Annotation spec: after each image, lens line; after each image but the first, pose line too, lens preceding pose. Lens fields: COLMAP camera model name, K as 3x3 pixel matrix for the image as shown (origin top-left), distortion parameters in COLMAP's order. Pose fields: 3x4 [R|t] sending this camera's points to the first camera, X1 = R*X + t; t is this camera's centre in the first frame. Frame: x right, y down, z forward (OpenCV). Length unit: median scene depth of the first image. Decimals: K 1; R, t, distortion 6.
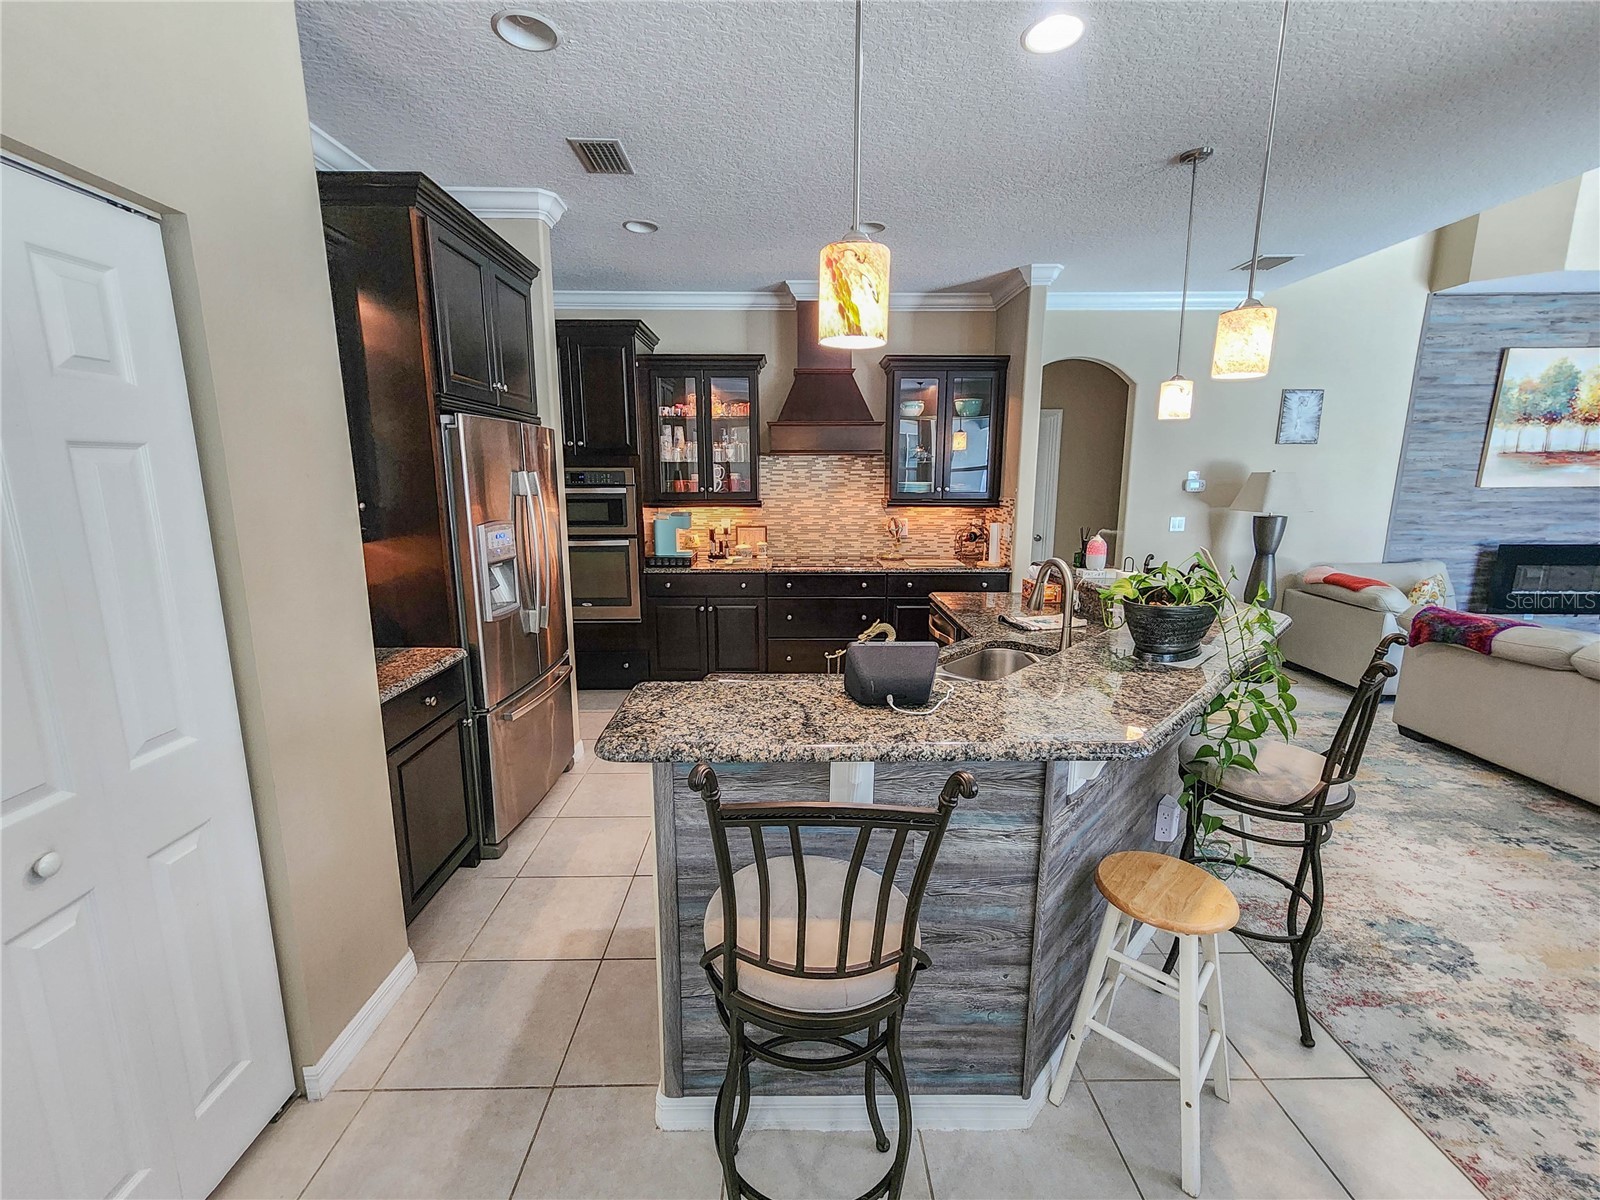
lens RADIAL K [[659.0, 0, 794.2], [0, 659.0, 593.4], [0, 0, 1]] dist [-0.000804, -0.000128]
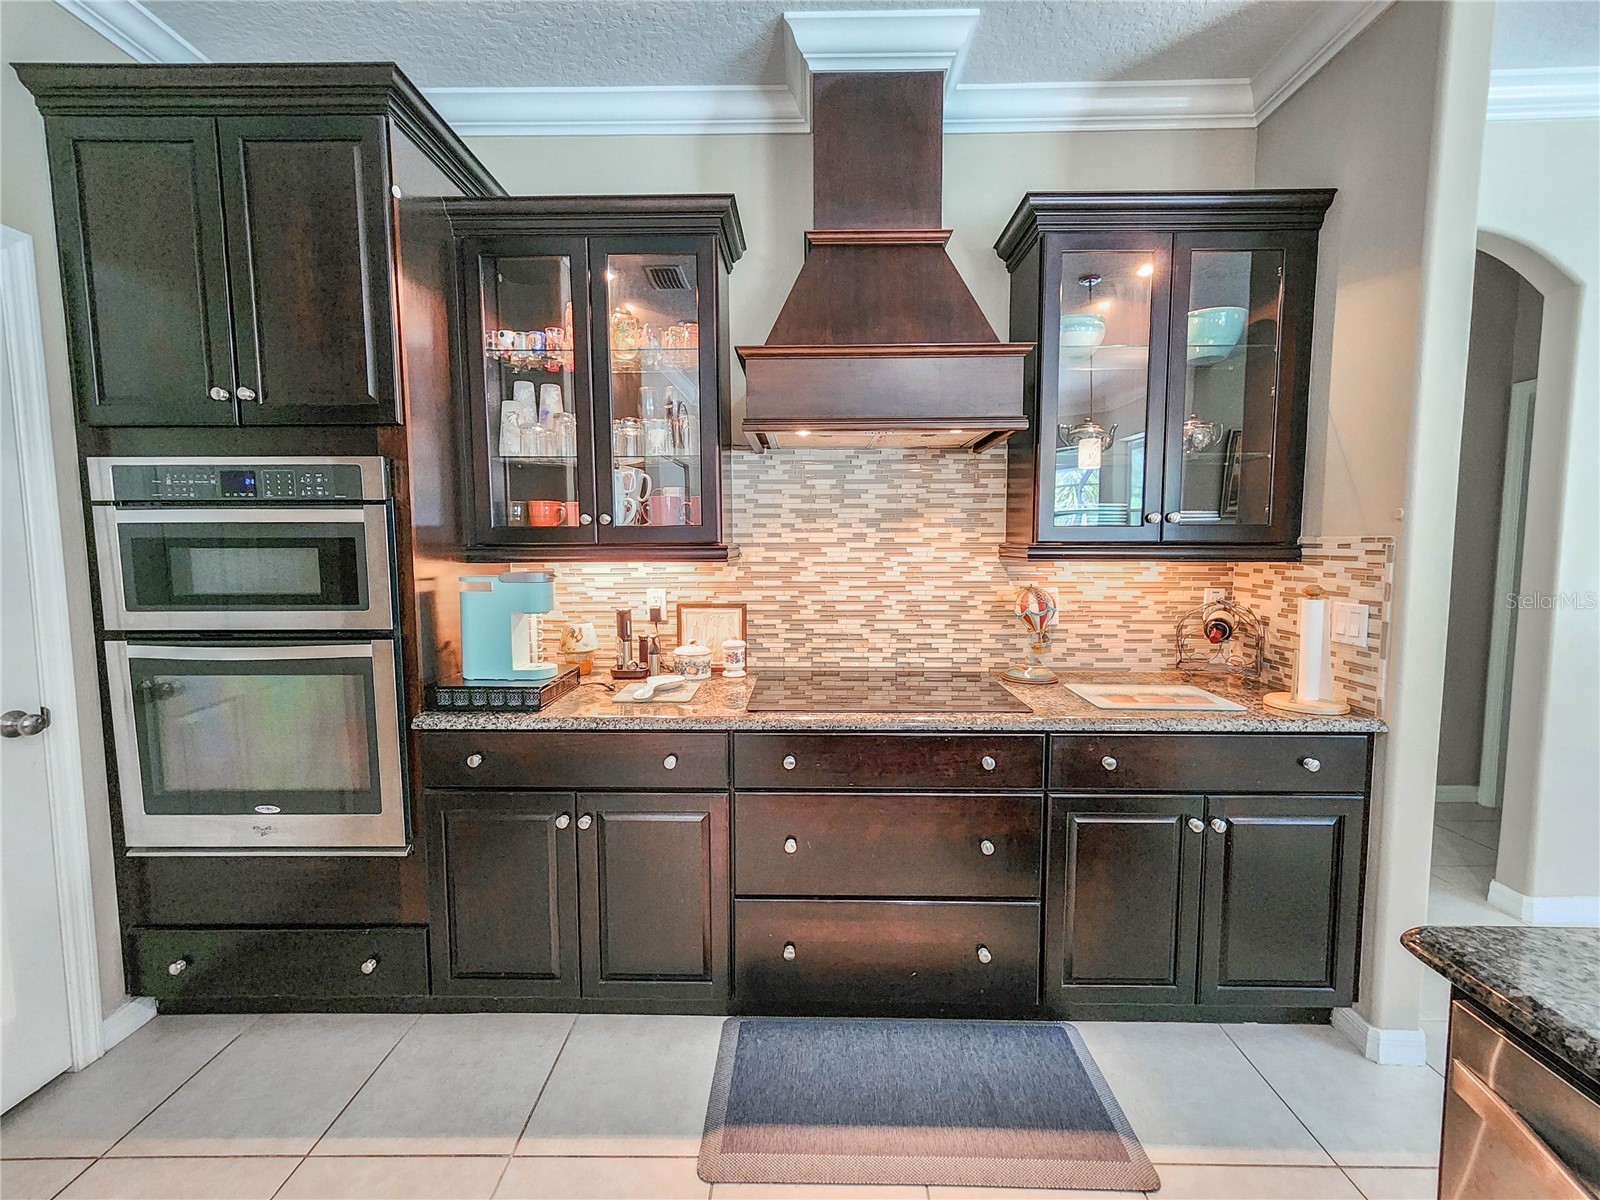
lens RADIAL K [[659.0, 0, 794.2], [0, 659.0, 593.4], [0, 0, 1]] dist [-0.000804, -0.000128]
pose [[0.999547, 0.000361, -0.030097, 0.005587], [-0.003360, 0.995017, -0.099651, -0.065971], [0.029911, 0.099706, 0.994567, 0.562039]]
